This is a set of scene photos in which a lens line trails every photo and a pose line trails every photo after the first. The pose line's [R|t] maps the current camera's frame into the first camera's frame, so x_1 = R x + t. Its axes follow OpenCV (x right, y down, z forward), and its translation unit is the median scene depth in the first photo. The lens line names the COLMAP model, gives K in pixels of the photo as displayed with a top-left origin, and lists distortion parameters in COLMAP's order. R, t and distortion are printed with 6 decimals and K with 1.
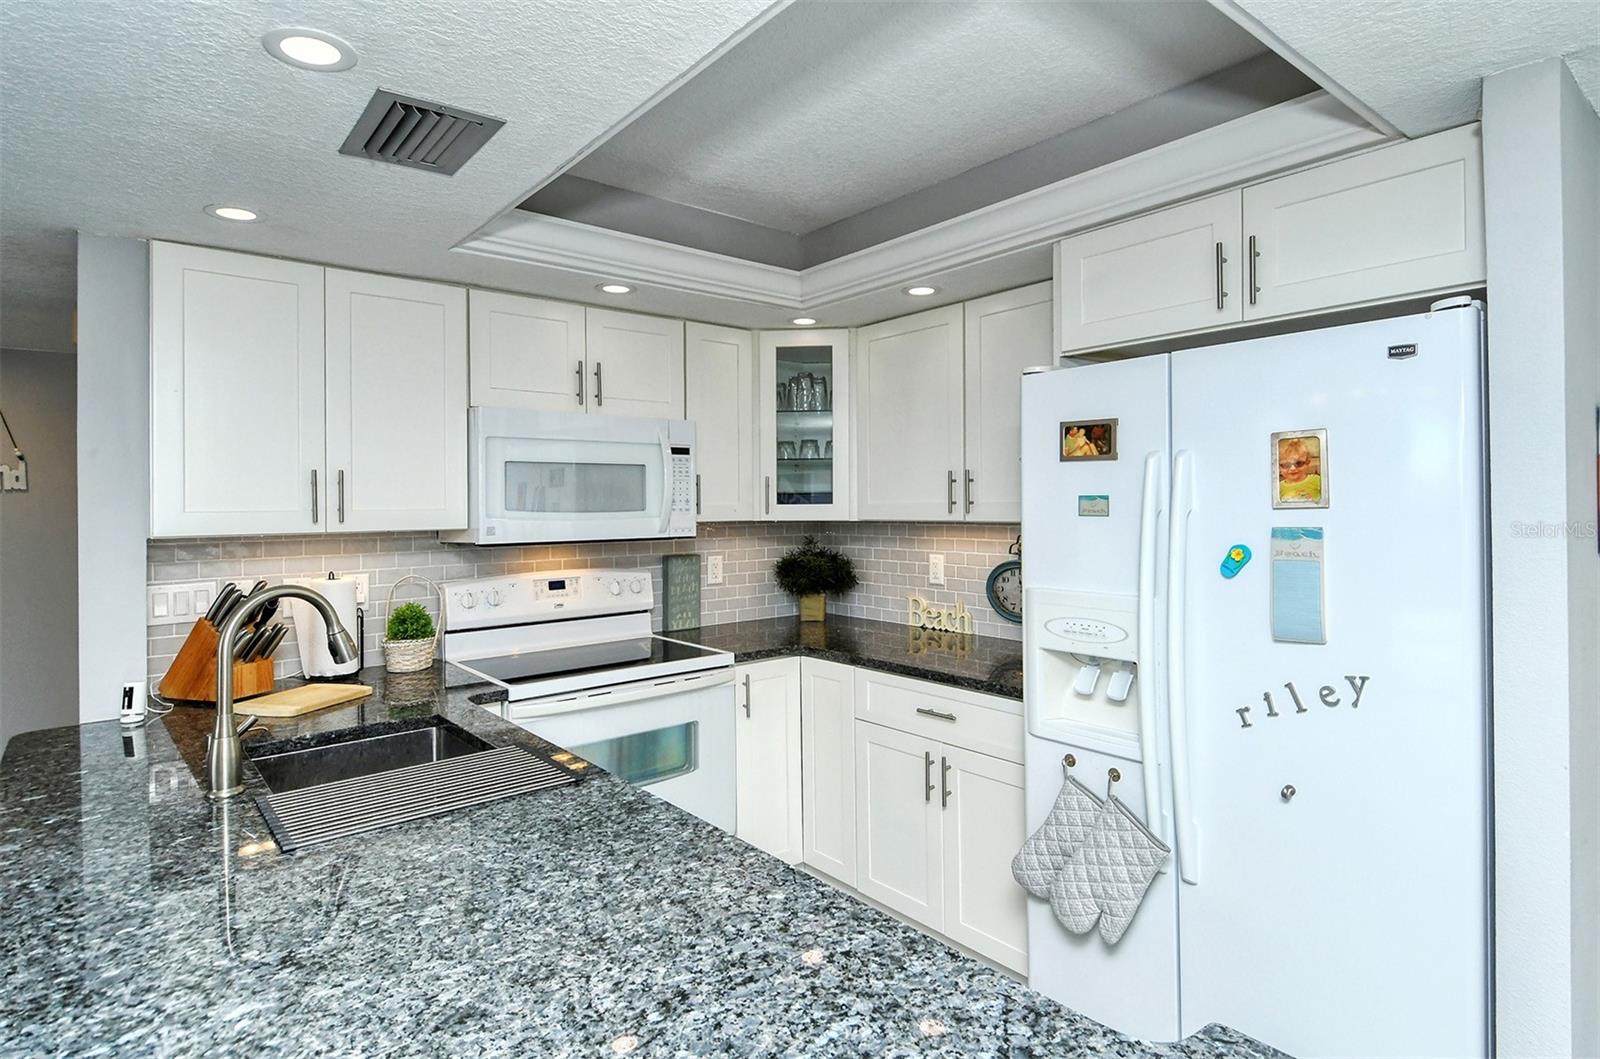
lens RADIAL K [[837.8, 0, 823.4], [0, 837.8, 512.2], [0, 0, 1]] dist [0.012949, -0.001105]
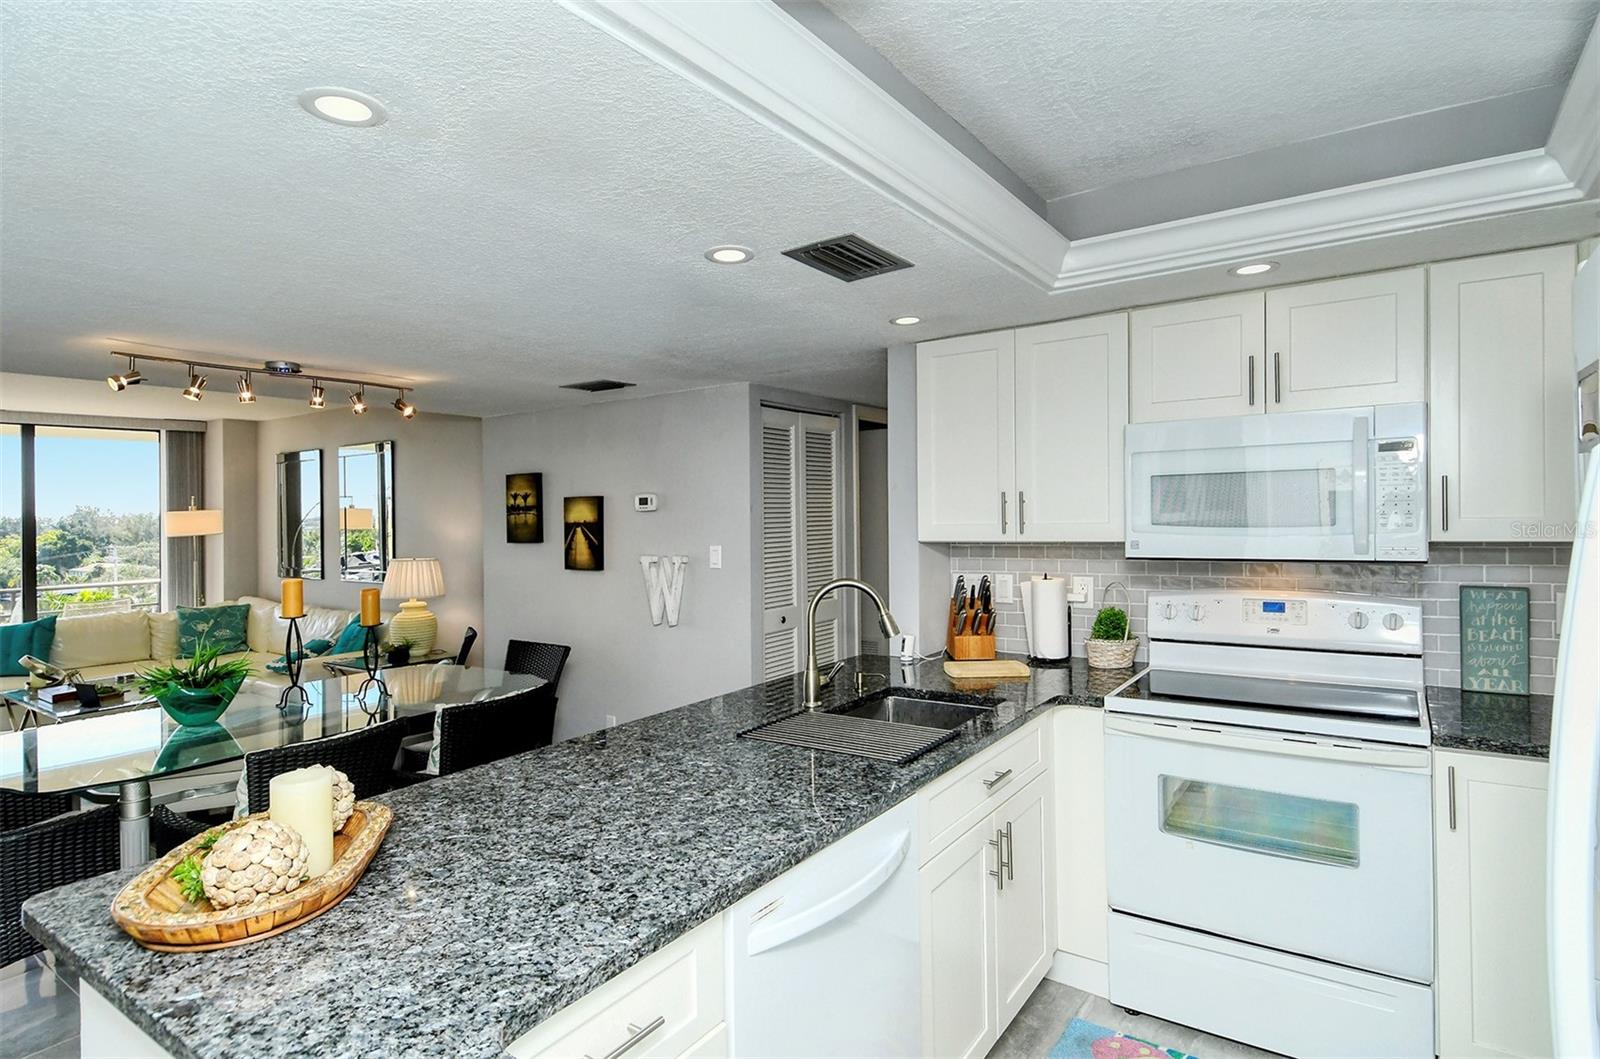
lens RADIAL K [[876.3, 0, 876.7], [0, 876.3, 515.9], [0, 0, 1]] dist [0.022352, -0.000102]
pose [[0.293741, 0.003181, -0.955880, 0.533228], [0.000684, 0.999994, 0.003538, -0.016725], [0.955885, -0.001693, 0.293737, 0.374932]]
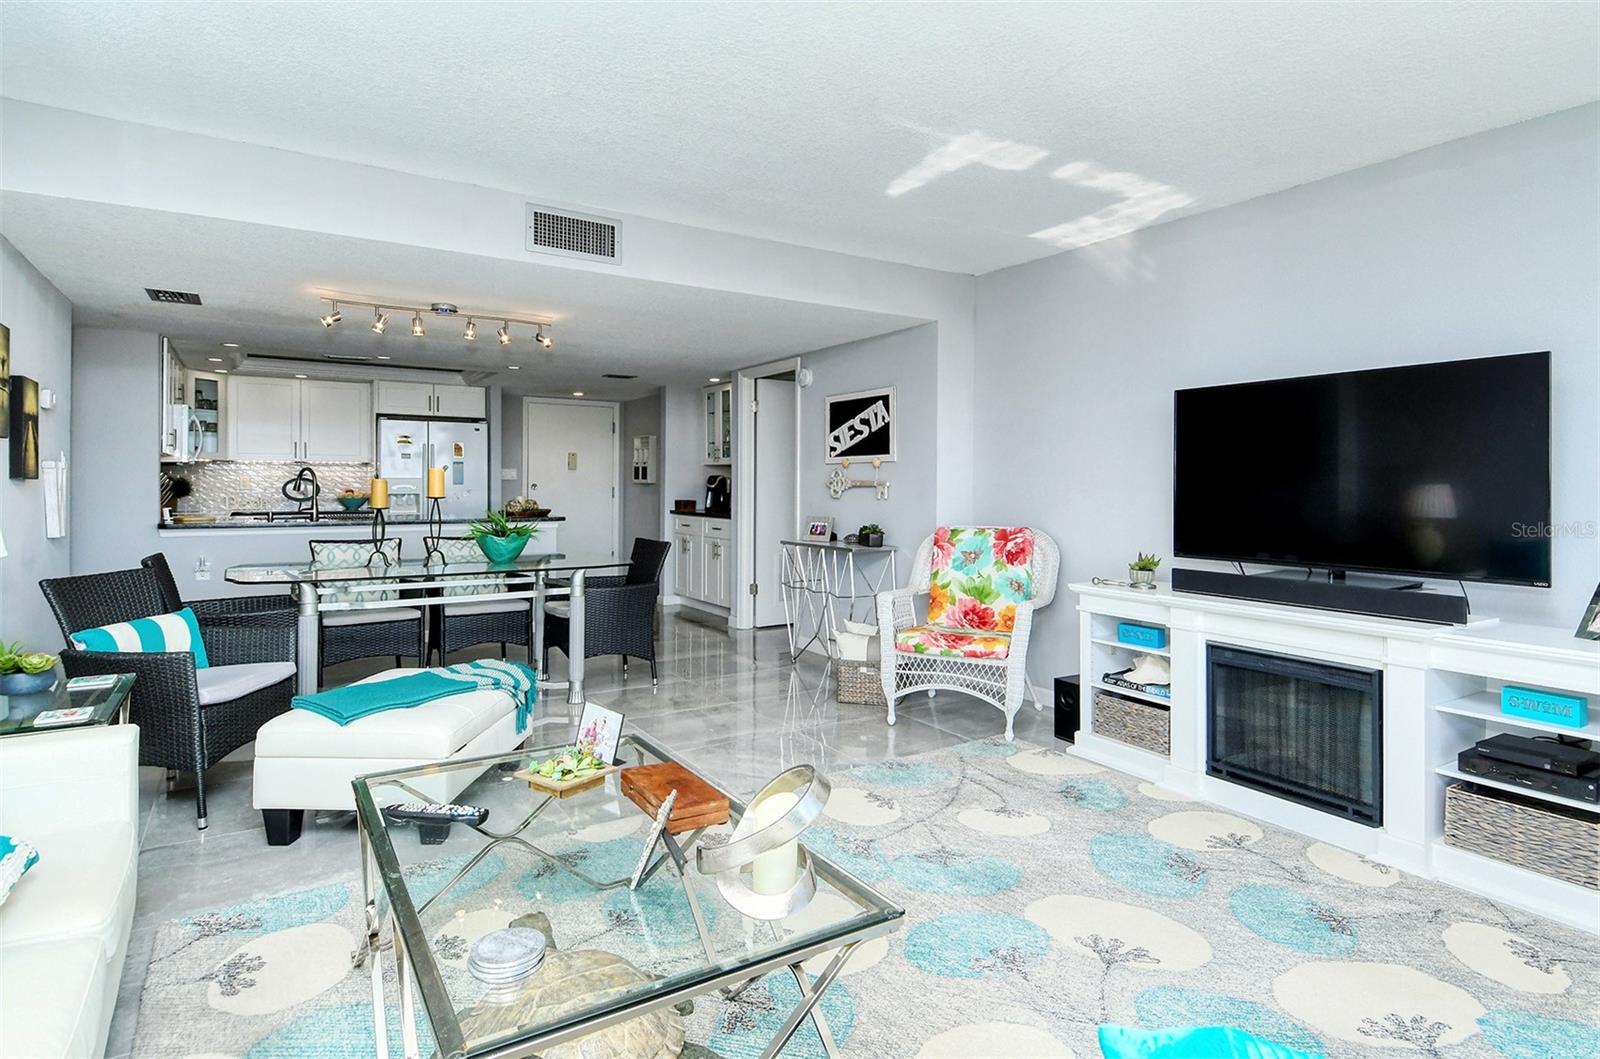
lens RADIAL K [[842.7, 0, 810.2], [0, 842.7, 495.1], [0, 0, 1]] dist [0.032771, -0.017212]
pose [[0.111424, -0.004480, 0.993763, -2.675132], [0.004016, 0.999984, 0.004058, 0.130669], [-0.993765, 0.003539, 0.111440, -1.043139]]
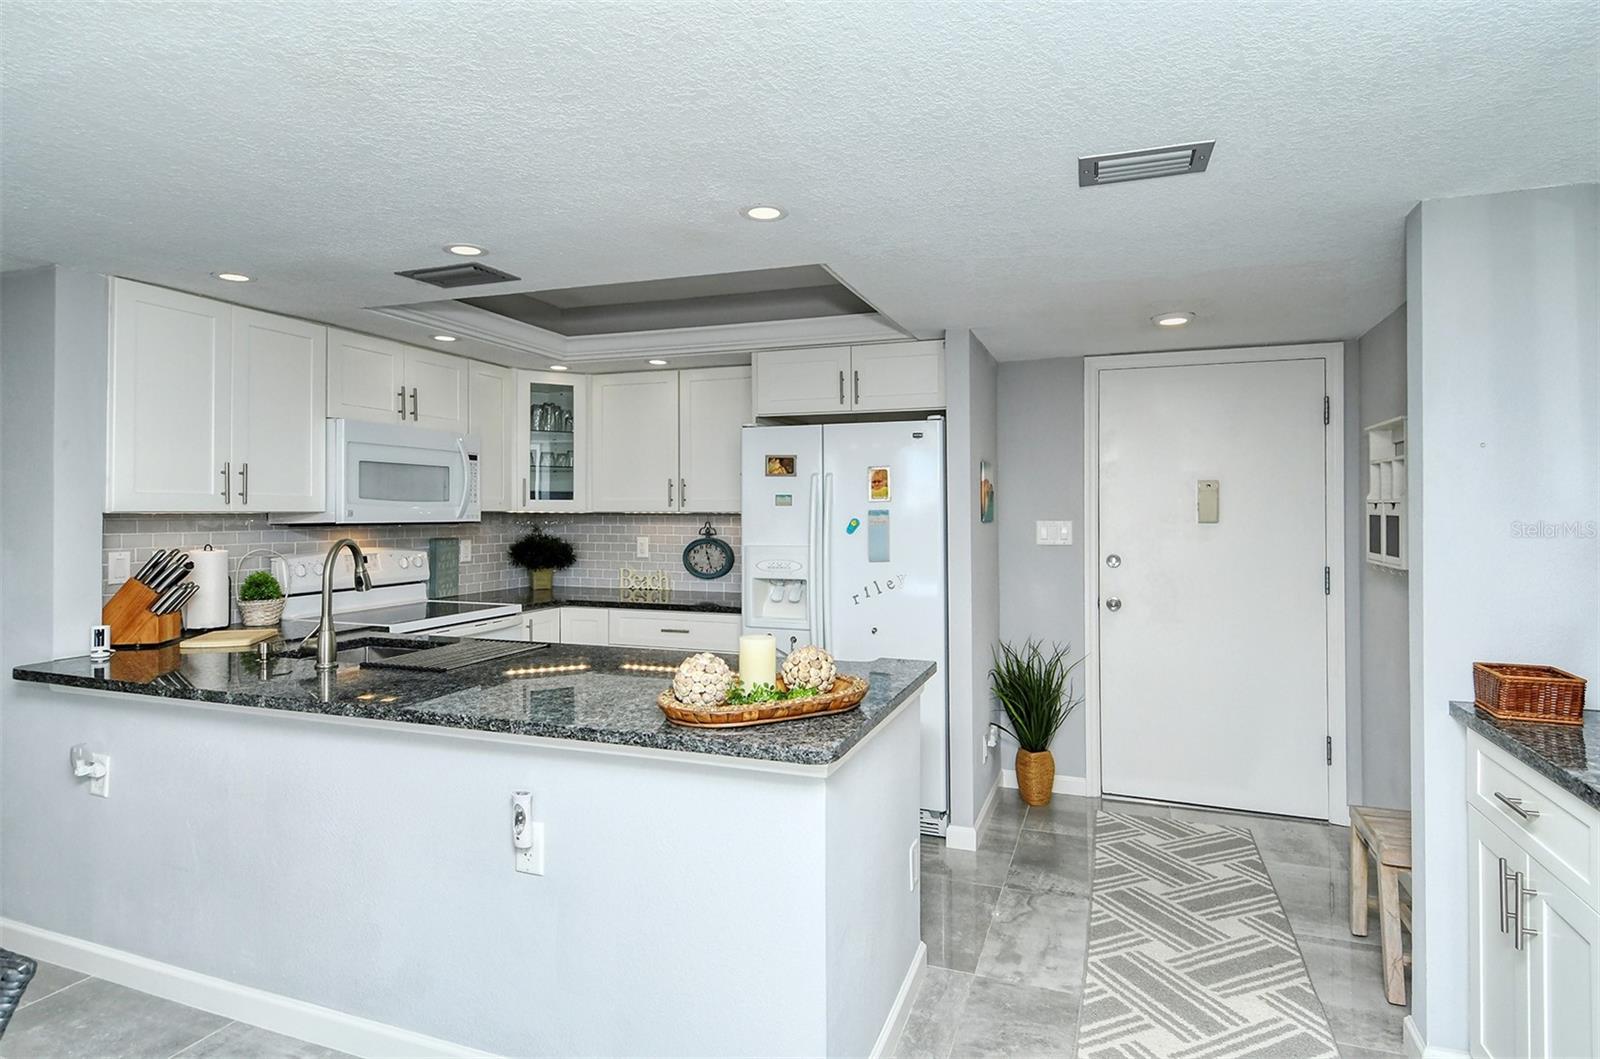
lens RADIAL K [[812.4, 0, 857.9], [0, 812.4, 496.3], [0, 0, 1]] dist [-0.000504, -0.000925]
pose [[0.845031, 0.020986, 0.534306, -0.399428], [-0.004590, 0.999477, -0.031997, 0.032313], [-0.534698, 0.024586, 0.844685, -0.496240]]
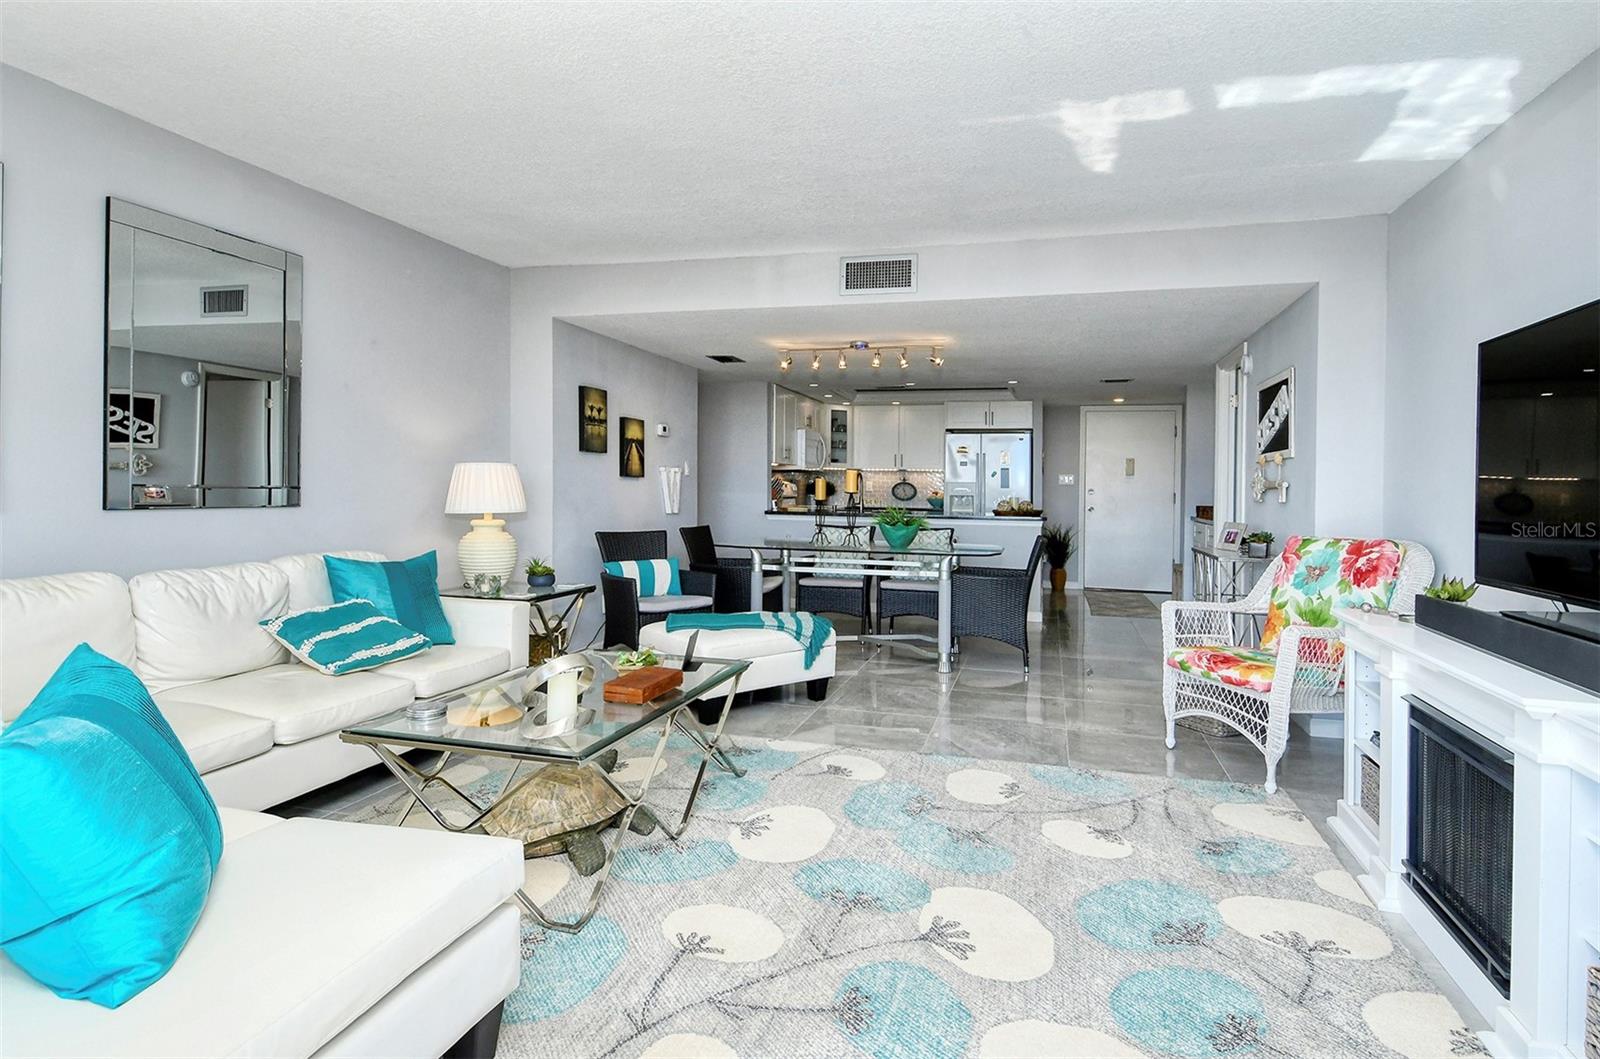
lens RADIAL K [[837.8, 0, 823.4], [0, 837.8, 512.2], [0, 0, 1]] dist [0.012949, -0.001105]
pose [[0.808319, 0.004319, 0.588729, -2.396853], [-0.017219, 0.999719, 0.016308, 0.156372], [-0.588493, -0.023320, 0.808166, -1.825941]]
